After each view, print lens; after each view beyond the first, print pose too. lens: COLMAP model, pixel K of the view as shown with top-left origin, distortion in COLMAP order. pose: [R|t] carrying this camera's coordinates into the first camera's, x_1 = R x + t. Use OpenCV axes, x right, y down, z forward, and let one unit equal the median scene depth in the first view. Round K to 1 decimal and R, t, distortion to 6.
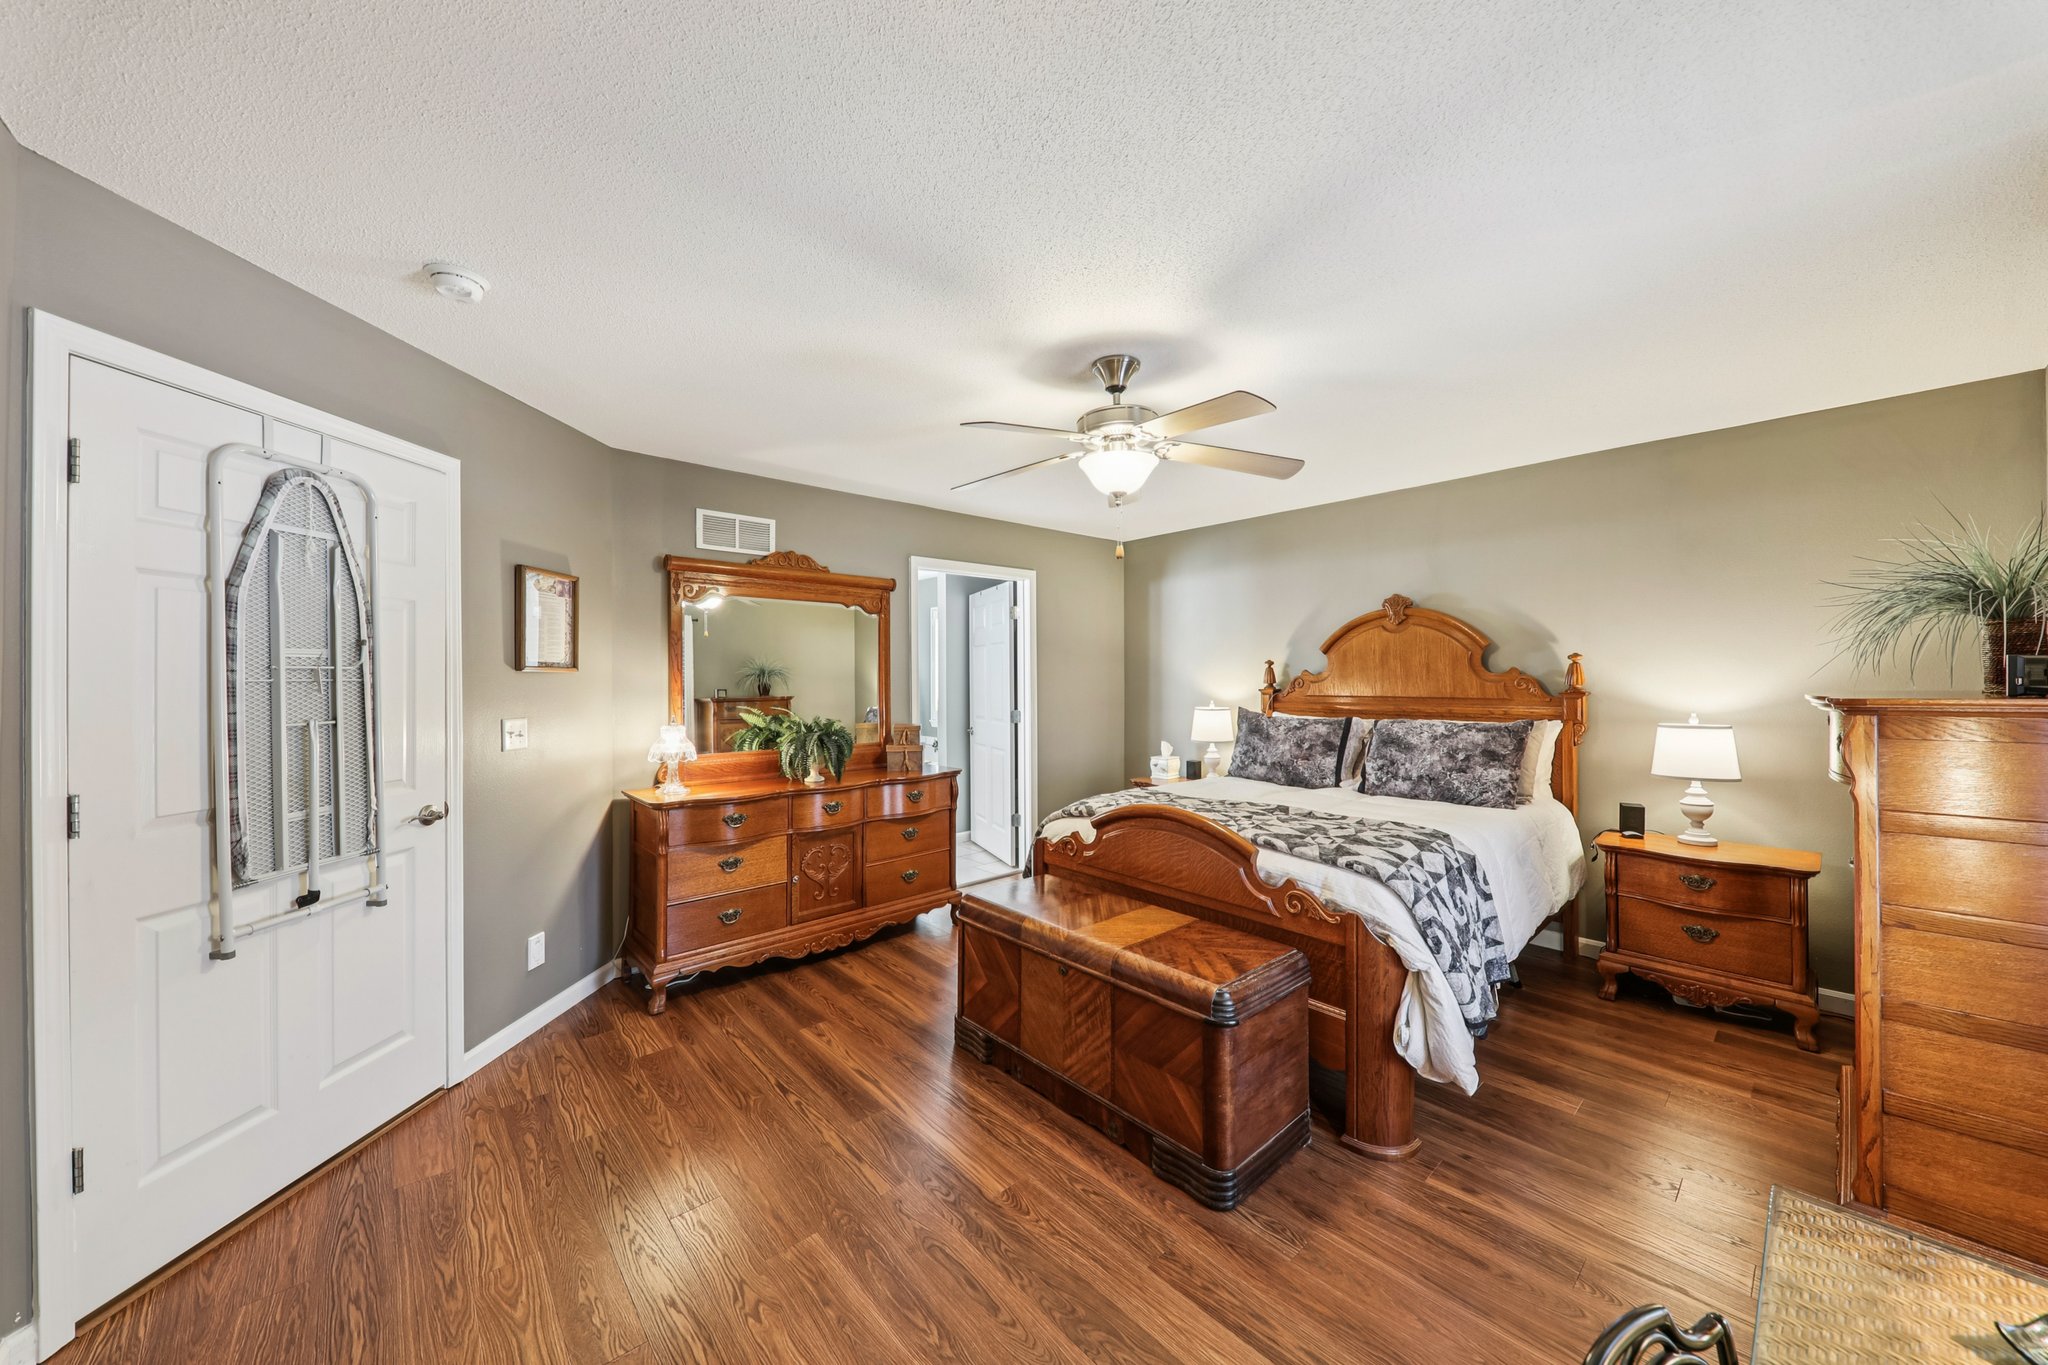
lens RADIAL K [[731.9, 0, 1024.0], [0, 731.9, 682.5], [0, 0, 1]] dist [0.000536, -0.000070]
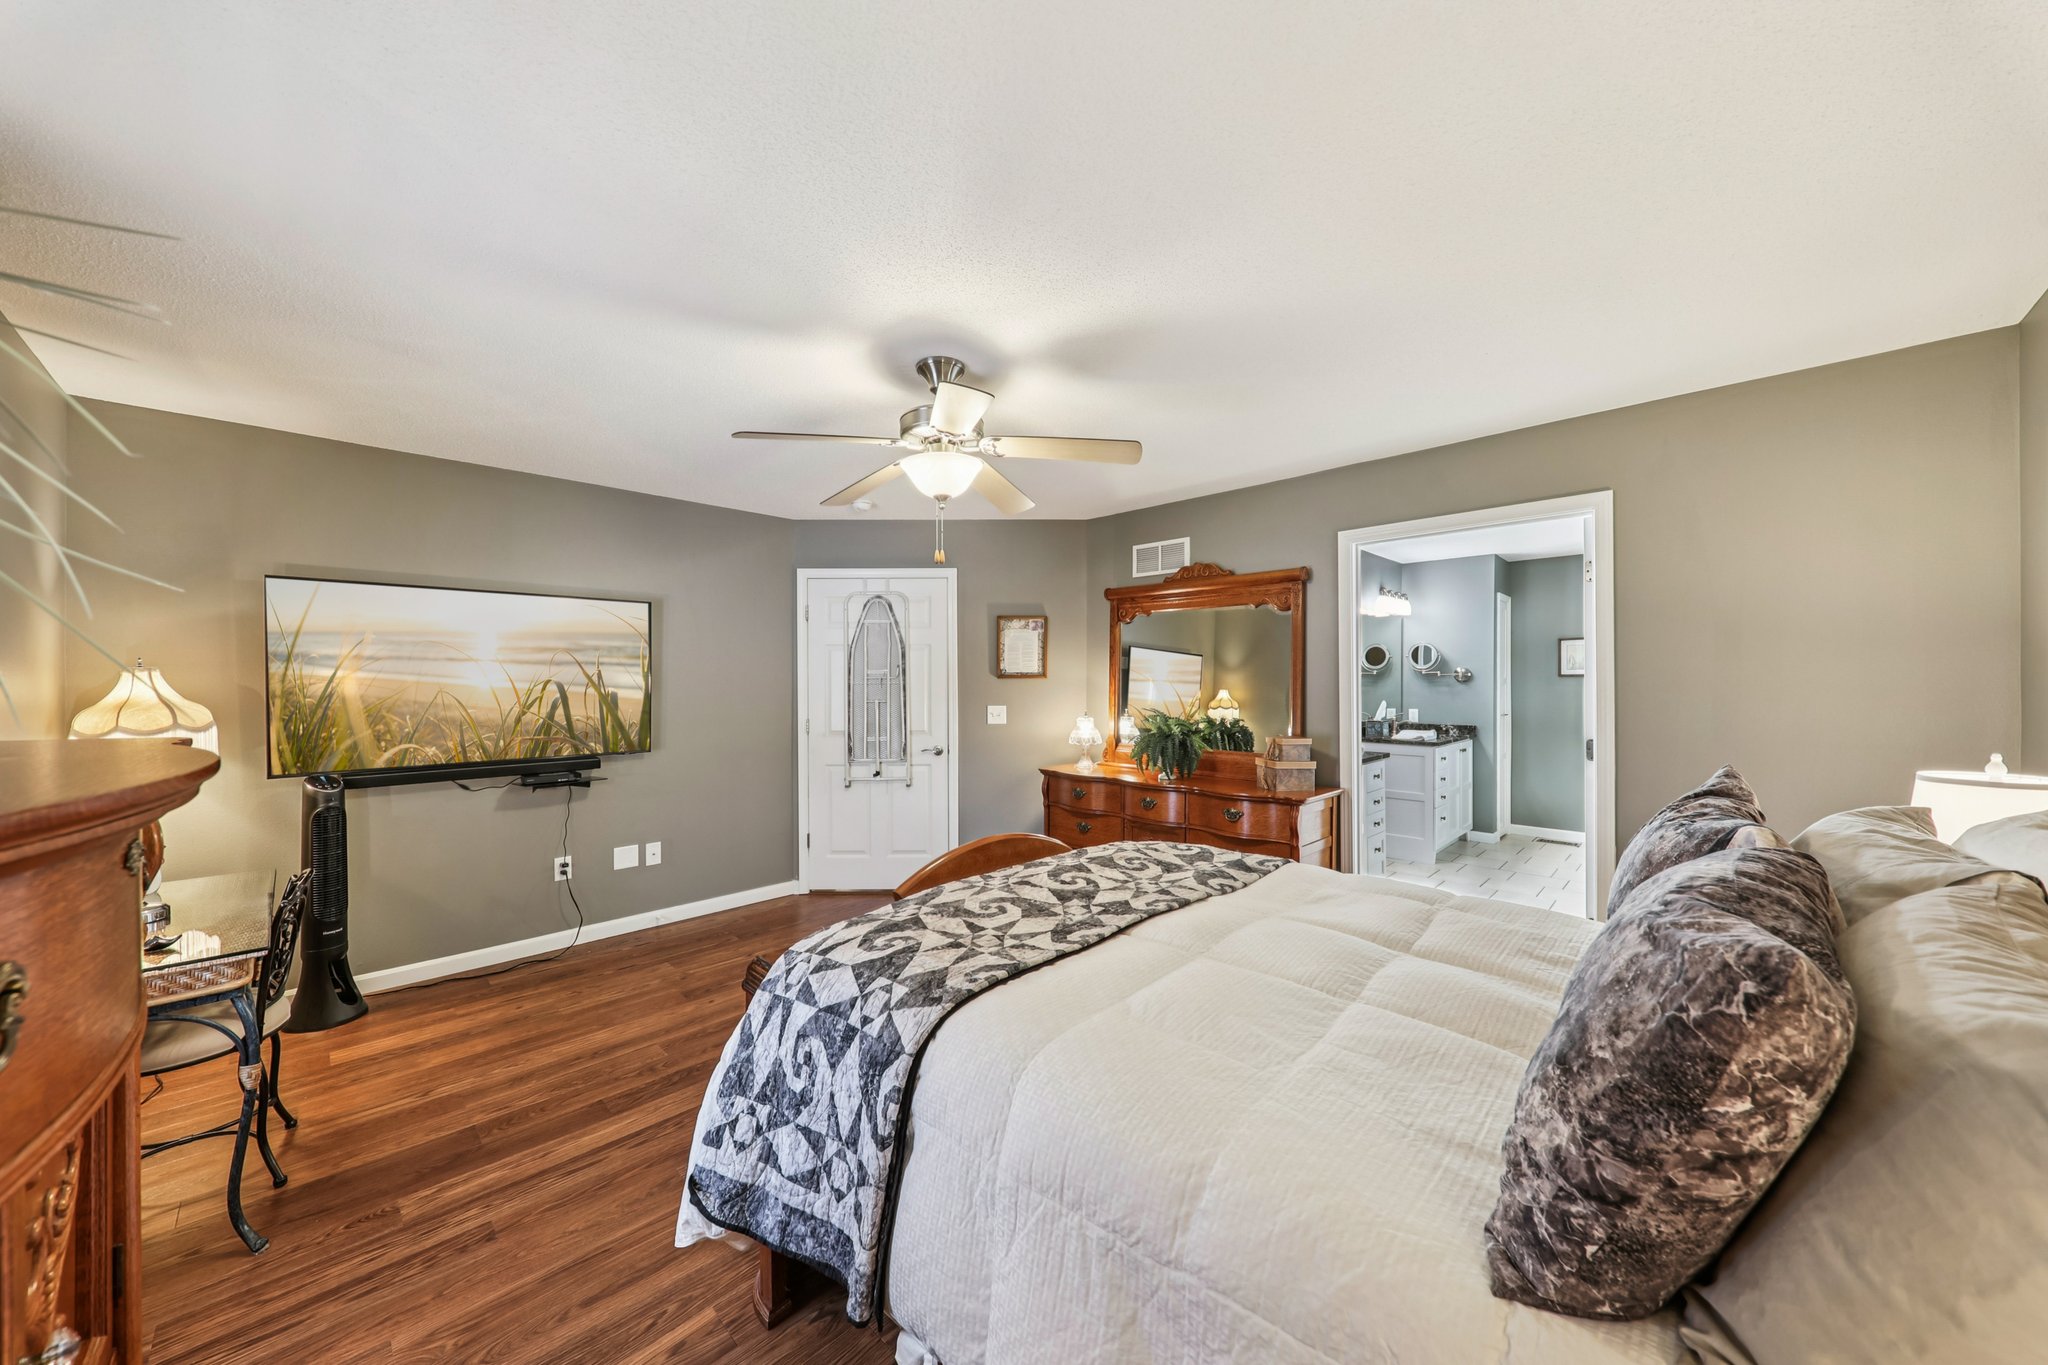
lens RADIAL K [[708.2, 0, 998.9], [0, 708.2, 685.9], [0, 0, 1]] dist [-0.000108, -0.000025]
pose [[0.053514, 0.010318, -0.998514, 1.075752], [-0.004026, 0.999941, 0.010117, -0.015303], [0.998559, 0.003478, 0.053552, 1.019349]]
